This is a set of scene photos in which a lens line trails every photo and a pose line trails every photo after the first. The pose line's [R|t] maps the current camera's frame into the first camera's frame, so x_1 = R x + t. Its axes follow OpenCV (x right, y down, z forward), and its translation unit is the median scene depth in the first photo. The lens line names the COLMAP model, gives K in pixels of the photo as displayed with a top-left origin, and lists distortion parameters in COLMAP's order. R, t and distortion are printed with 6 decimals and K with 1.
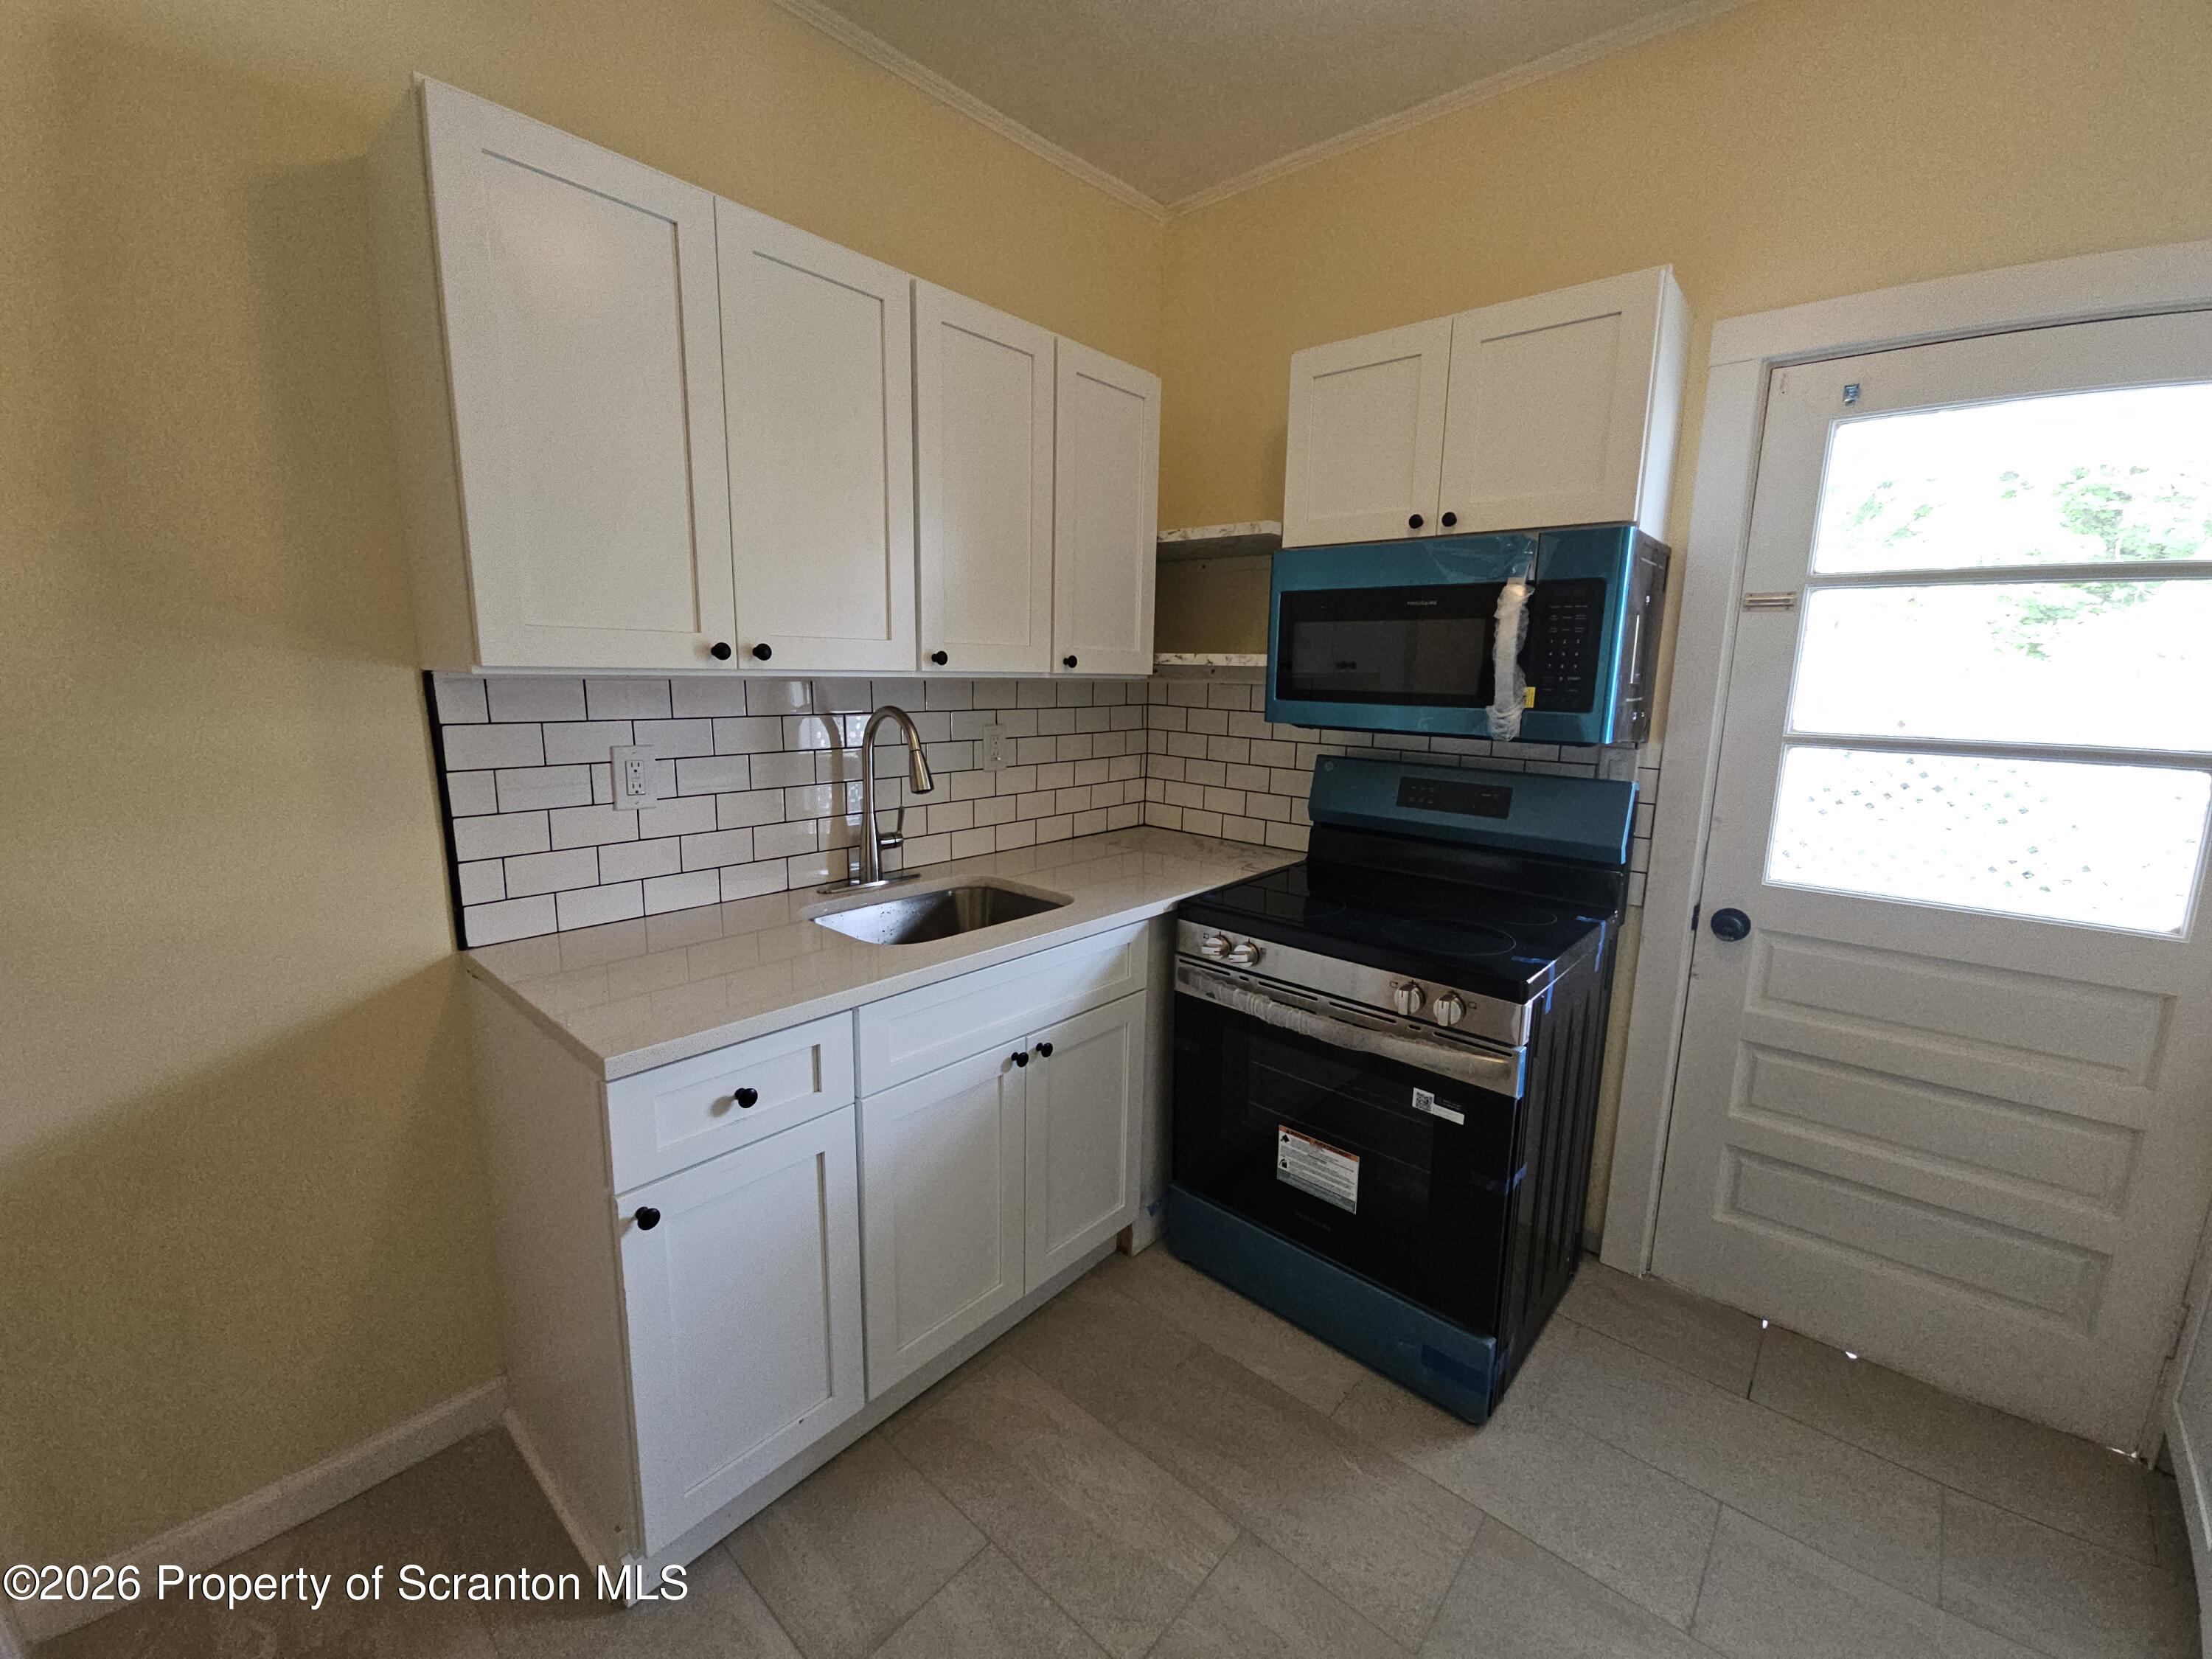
lens RADIAL K [[899.3, 0, 1119.4], [0, 899.3, 824.1], [0, 0, 1]] dist [-0.000599, -0.000203]
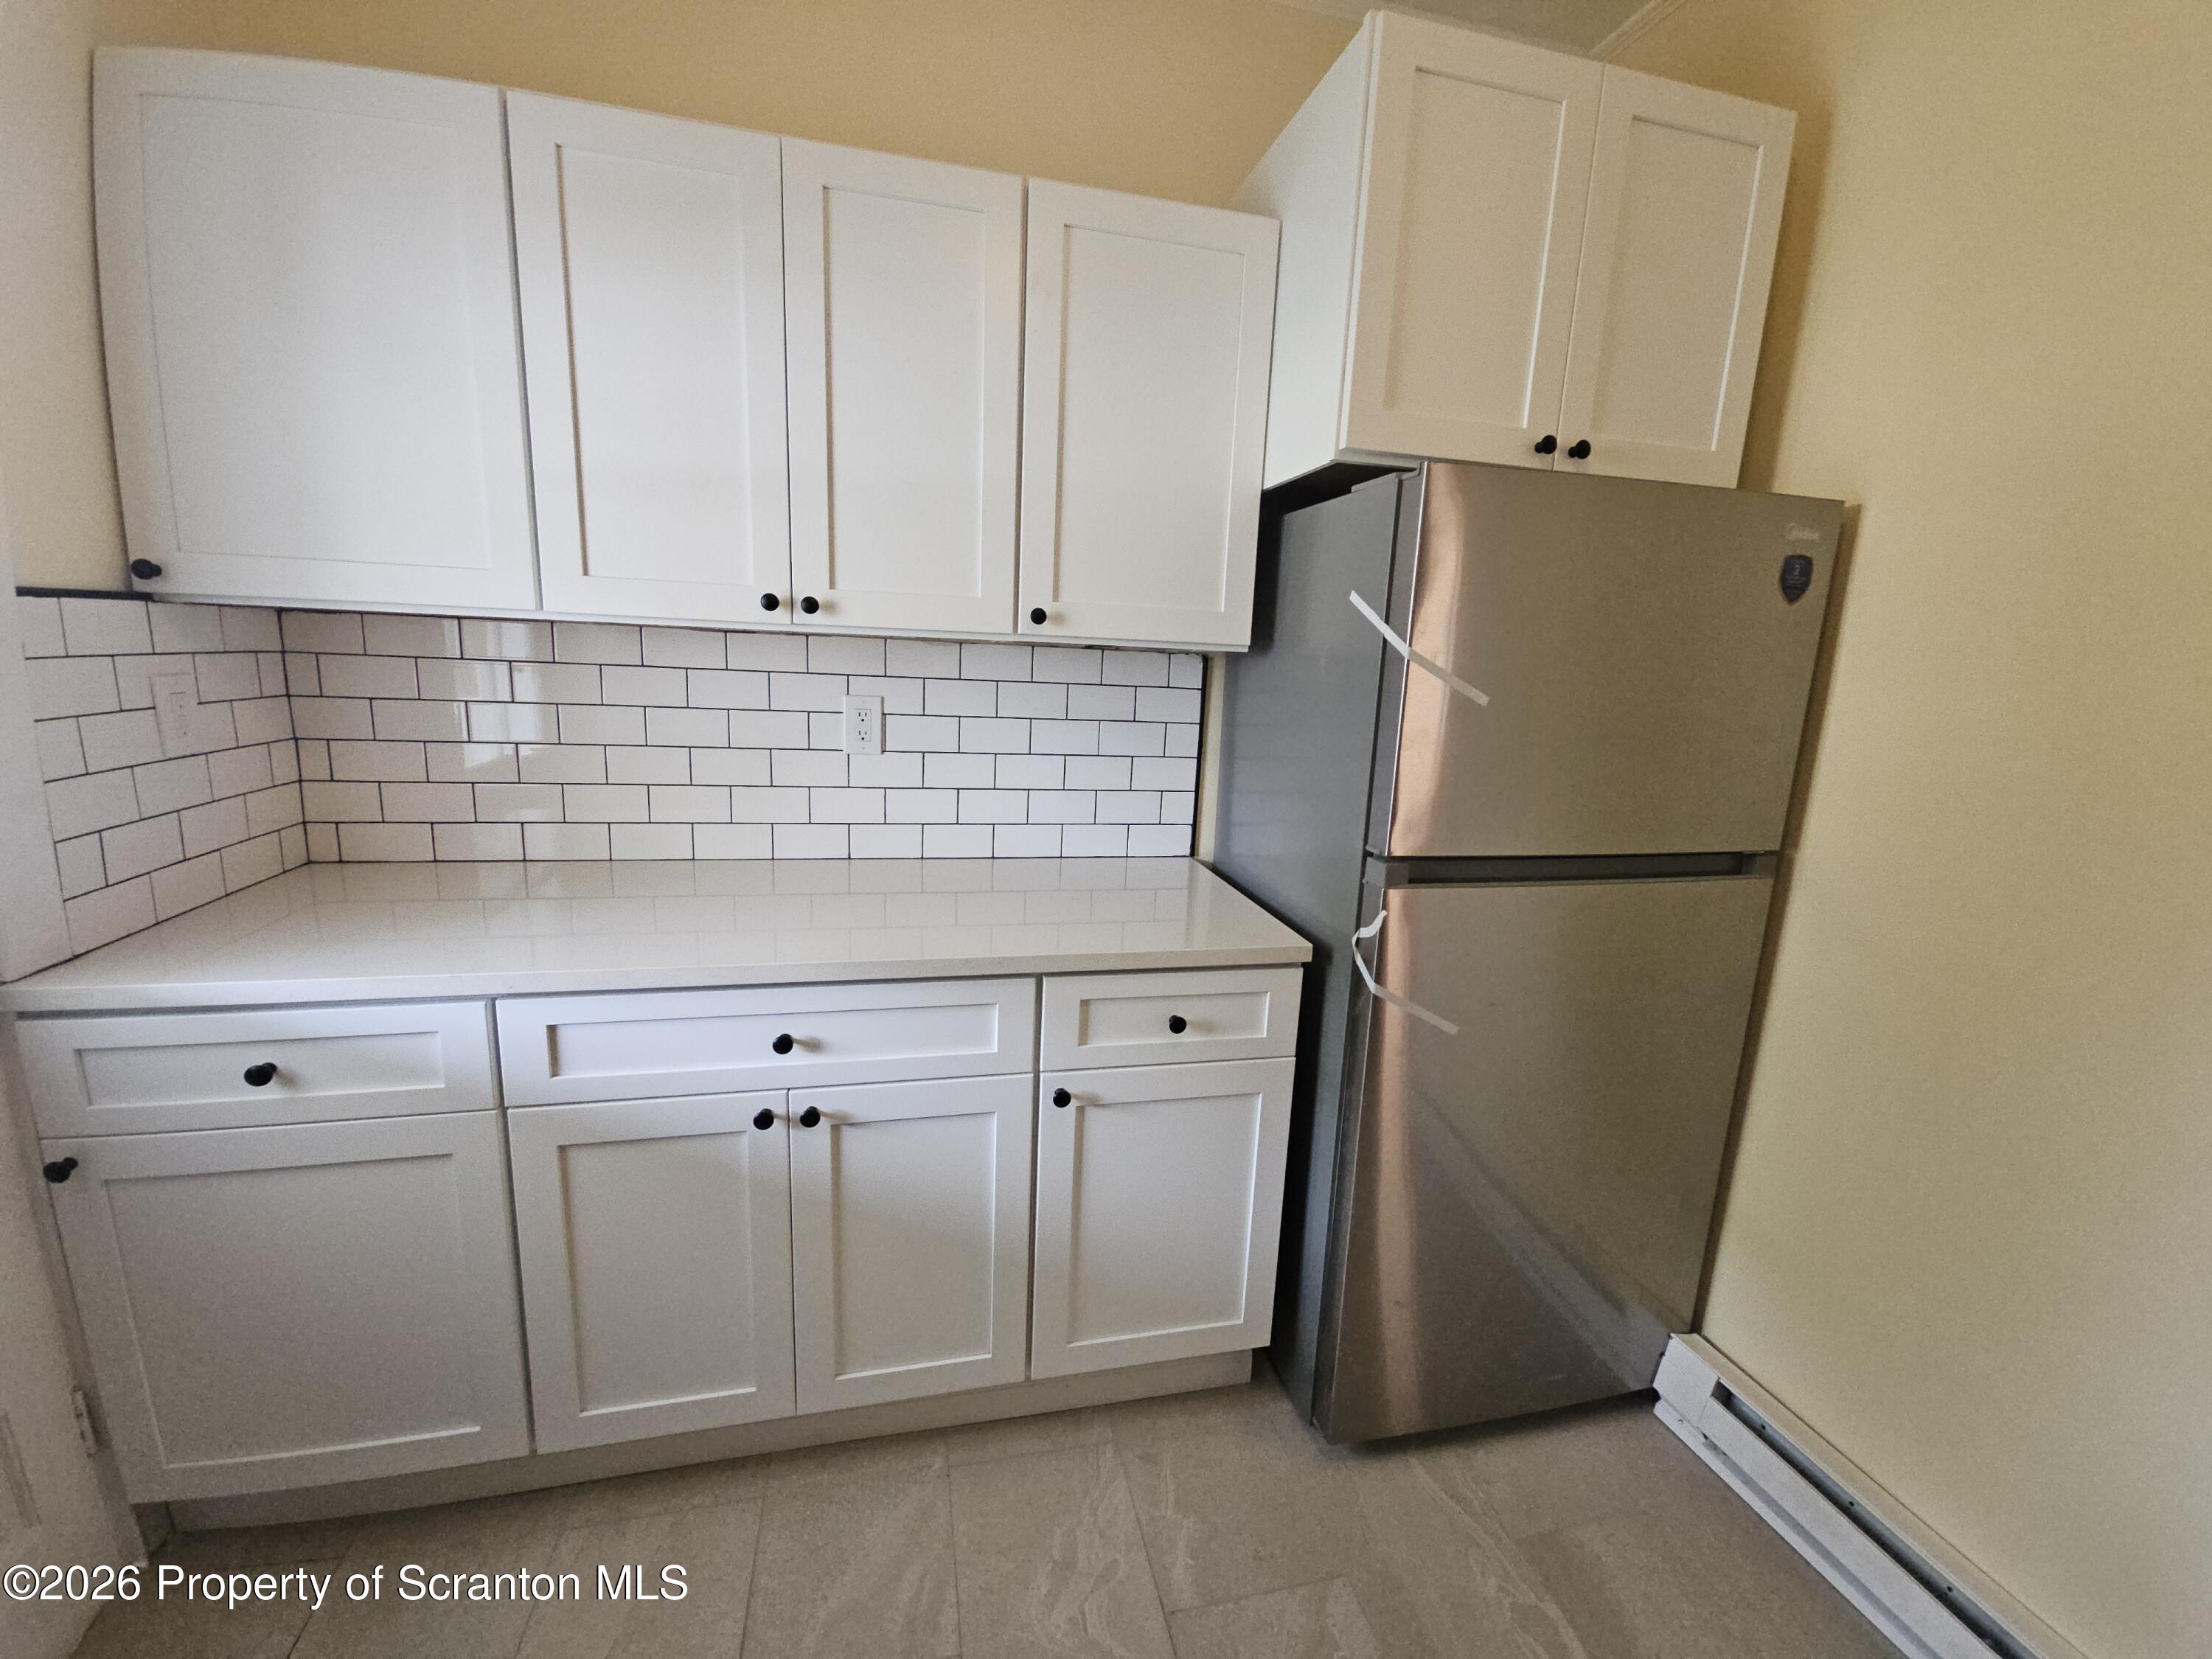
lens RADIAL K [[875.8, 0, 1102.7], [0, 875.8, 788.4], [0, 0, 1]] dist [0.000877, 0.000076]
pose [[0.817742, 0.121754, -0.562560, 0.407172], [-0.129612, 0.991221, 0.026124, -0.063056], [0.560802, 0.051552, 0.826343, 0.414627]]
